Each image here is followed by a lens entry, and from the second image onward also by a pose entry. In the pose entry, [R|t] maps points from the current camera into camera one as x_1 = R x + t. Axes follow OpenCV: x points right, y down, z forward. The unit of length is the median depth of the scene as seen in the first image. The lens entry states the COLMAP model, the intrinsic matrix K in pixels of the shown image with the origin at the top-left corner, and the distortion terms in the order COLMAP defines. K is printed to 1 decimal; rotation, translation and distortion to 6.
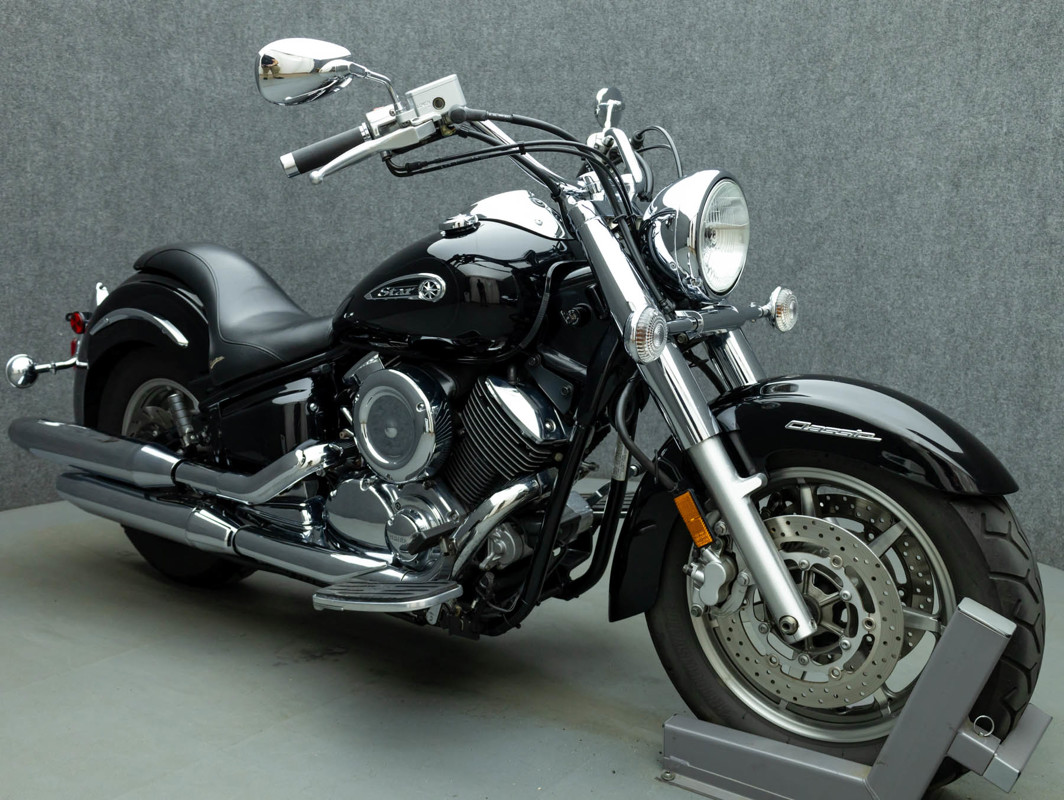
lens RADIAL K [[1023.3, 0, 549.5], [0, 1023.3, 394.0], [0, 0, 1]] dist [-0.029505, 0.017996]
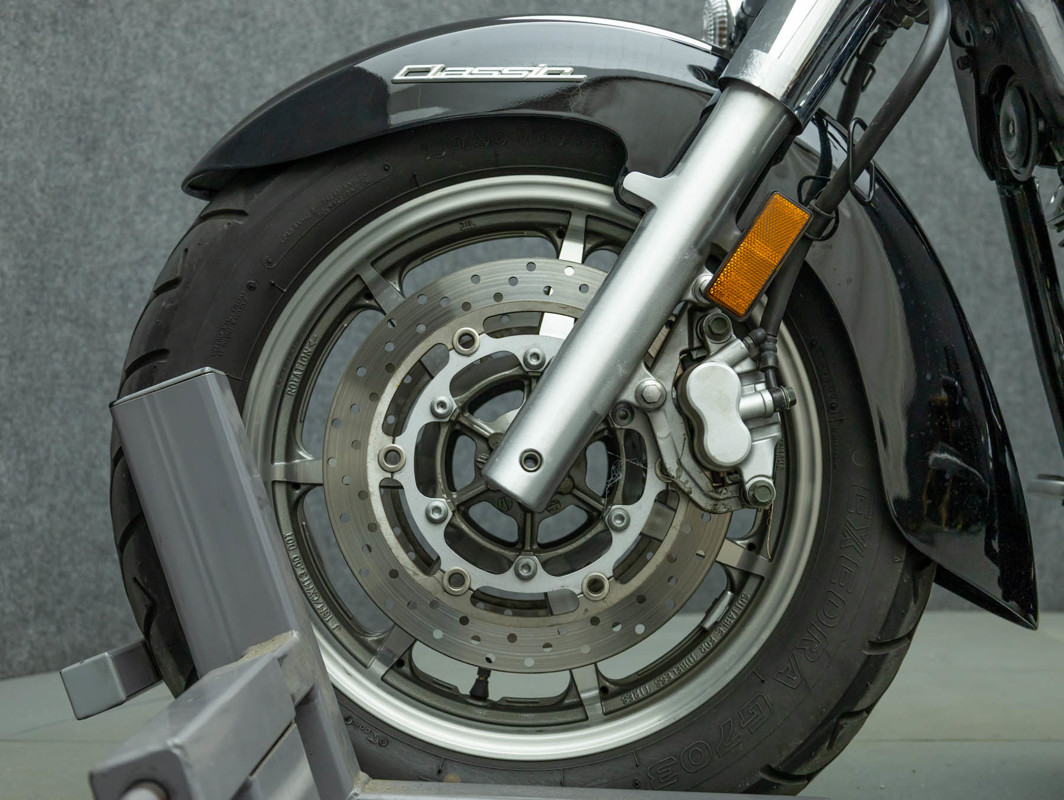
lens RADIAL K [[1416.4, 0, 532.5], [0, 1416.4, 417.2], [0, 0, 1]] dist [0.015897, 0.009497]
pose [[0.984342, -0.027658, -0.174084, -0.277632], [-0.002979, 0.984861, -0.173319, 0.128219], [0.176243, 0.171124, 0.969358, 0.263614]]
